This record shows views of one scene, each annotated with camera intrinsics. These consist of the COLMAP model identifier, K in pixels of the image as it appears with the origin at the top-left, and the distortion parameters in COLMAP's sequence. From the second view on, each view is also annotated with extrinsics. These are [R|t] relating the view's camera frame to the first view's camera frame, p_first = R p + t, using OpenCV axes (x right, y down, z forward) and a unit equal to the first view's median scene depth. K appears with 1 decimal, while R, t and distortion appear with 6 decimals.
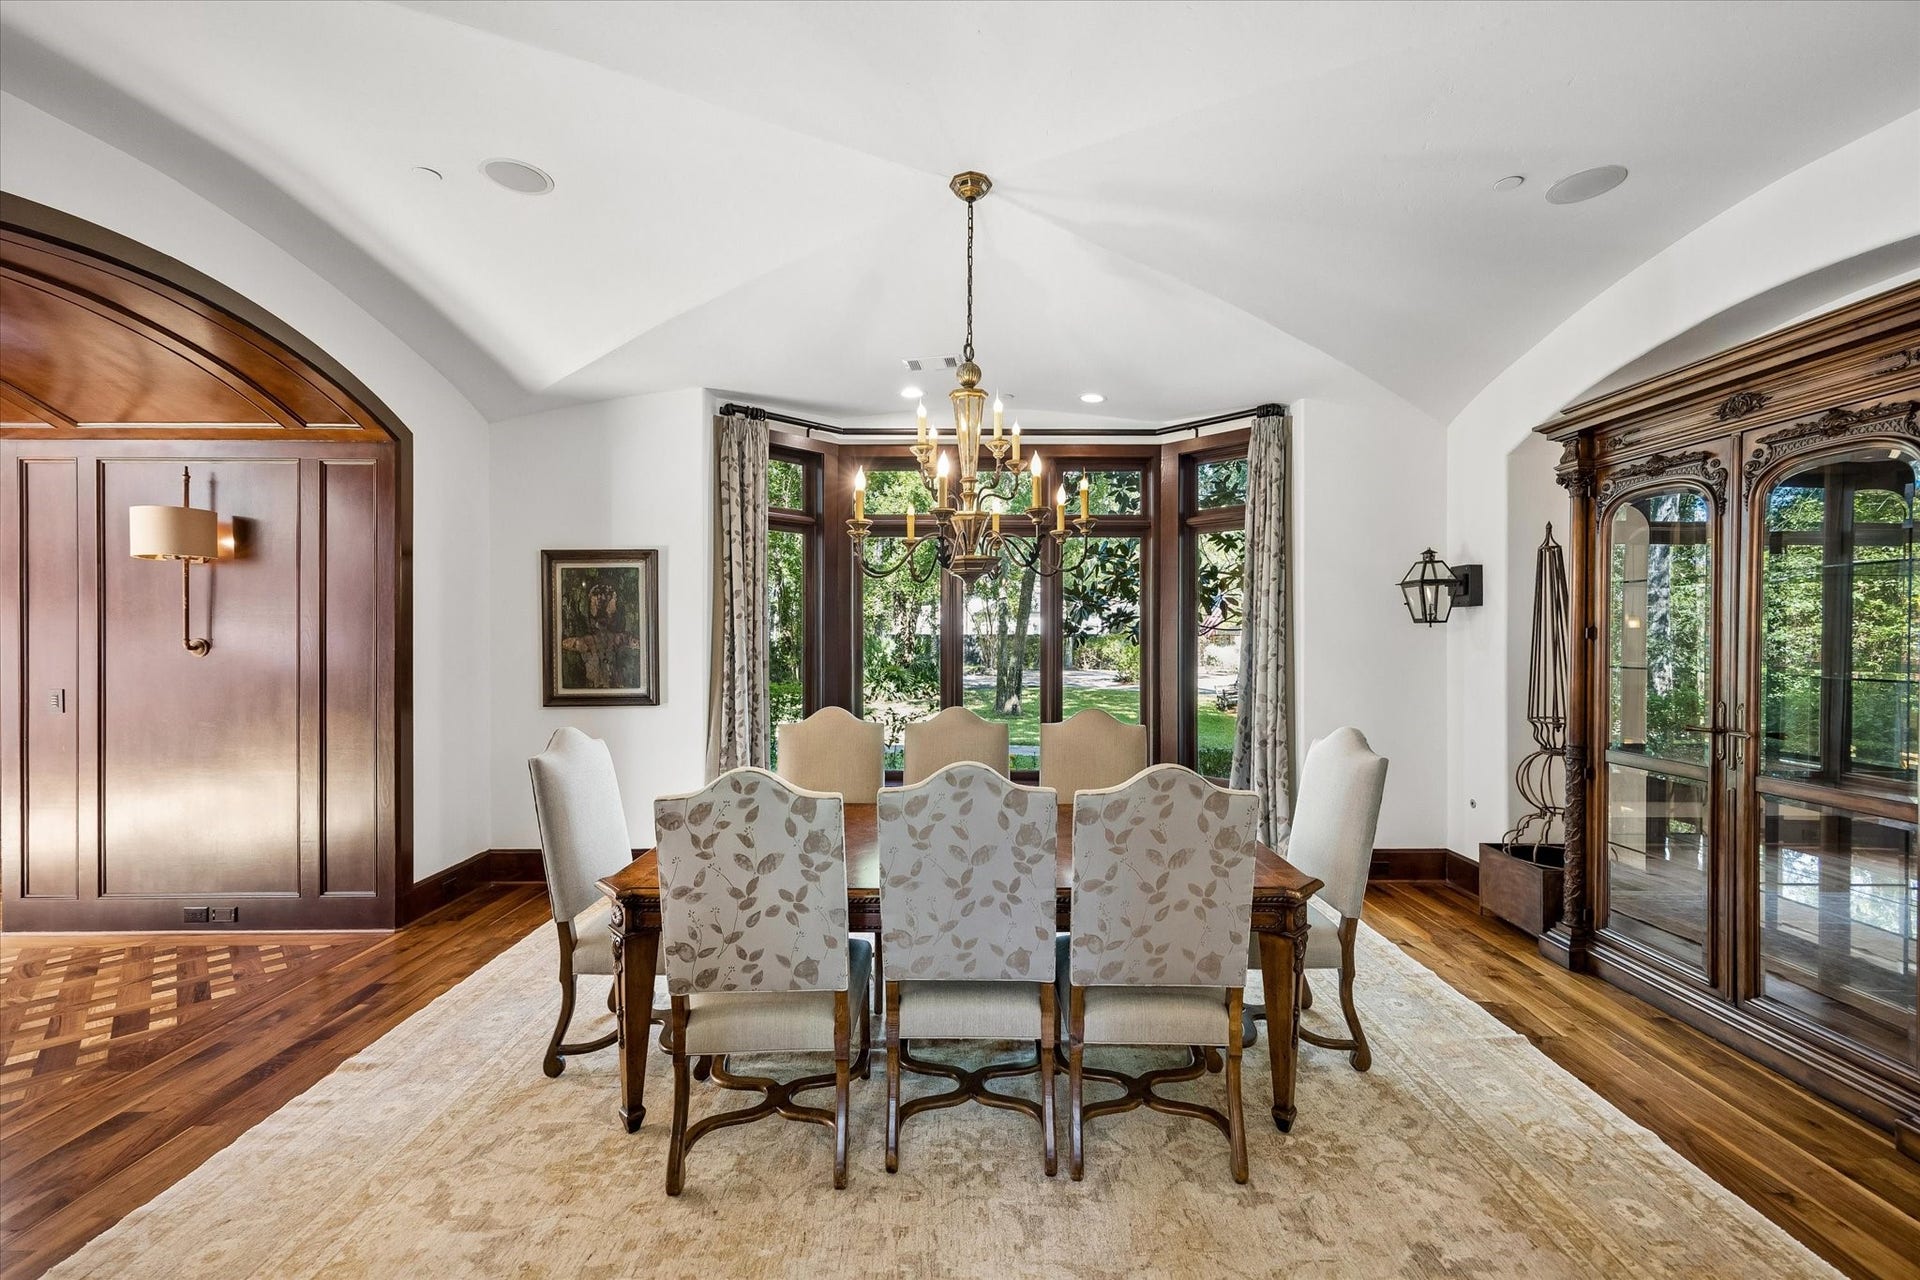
lens RADIAL K [[790.6, 0, 952.1], [0, 790.6, 636.8], [0, 0, 1]] dist [0.000677, 0.000381]
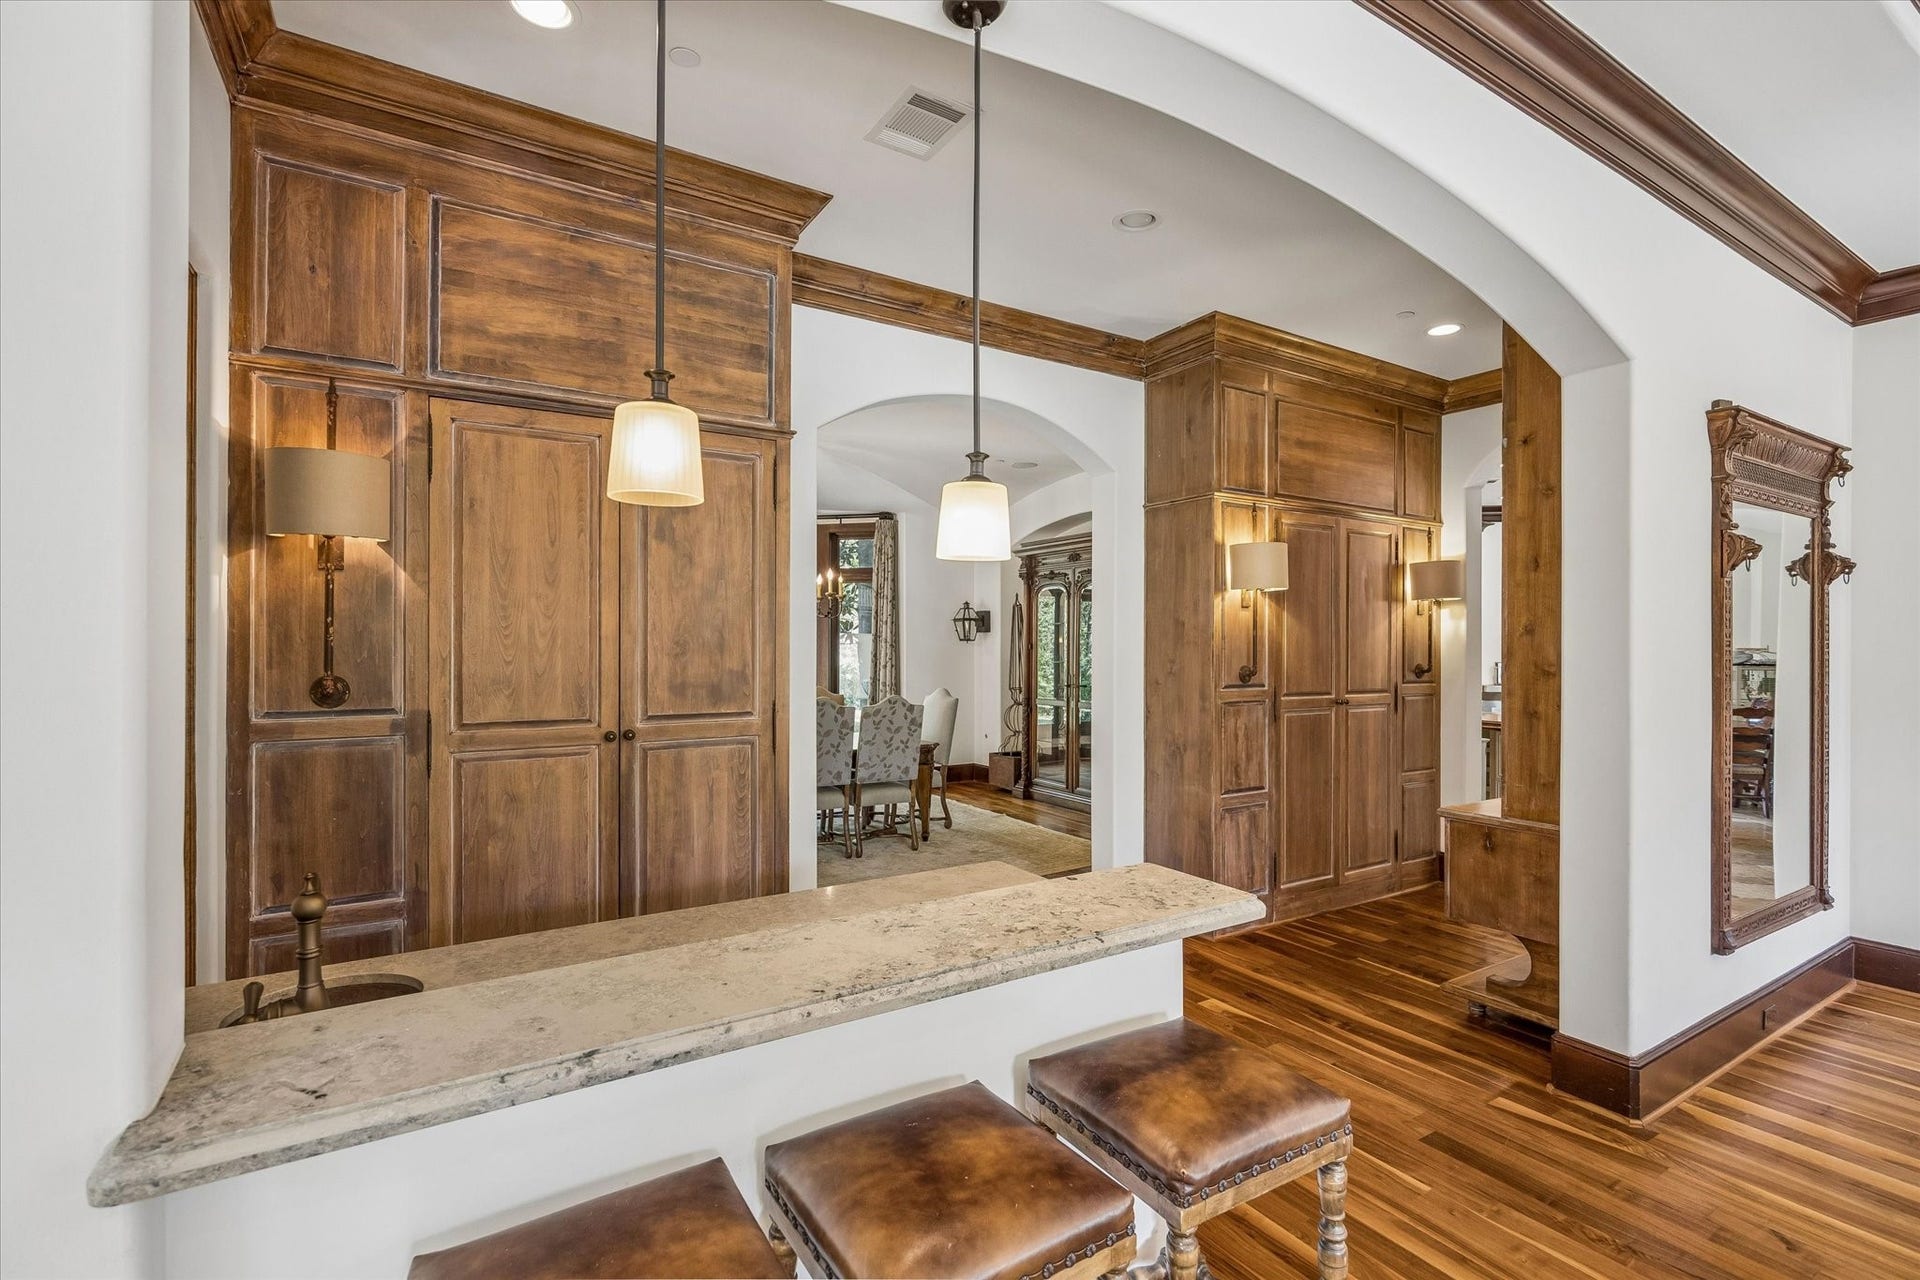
lens RADIAL K [[877.1, 0, 963.6], [0, 877.1, 643.8], [0, 0, 1]] dist [0.004960, 0.000035]
pose [[0.846028, 0.003438, 0.533127, -0.583137], [0.000495, 0.999974, -0.007236, 0.004635], [-0.533138, 0.006386, 0.846004, -0.862097]]
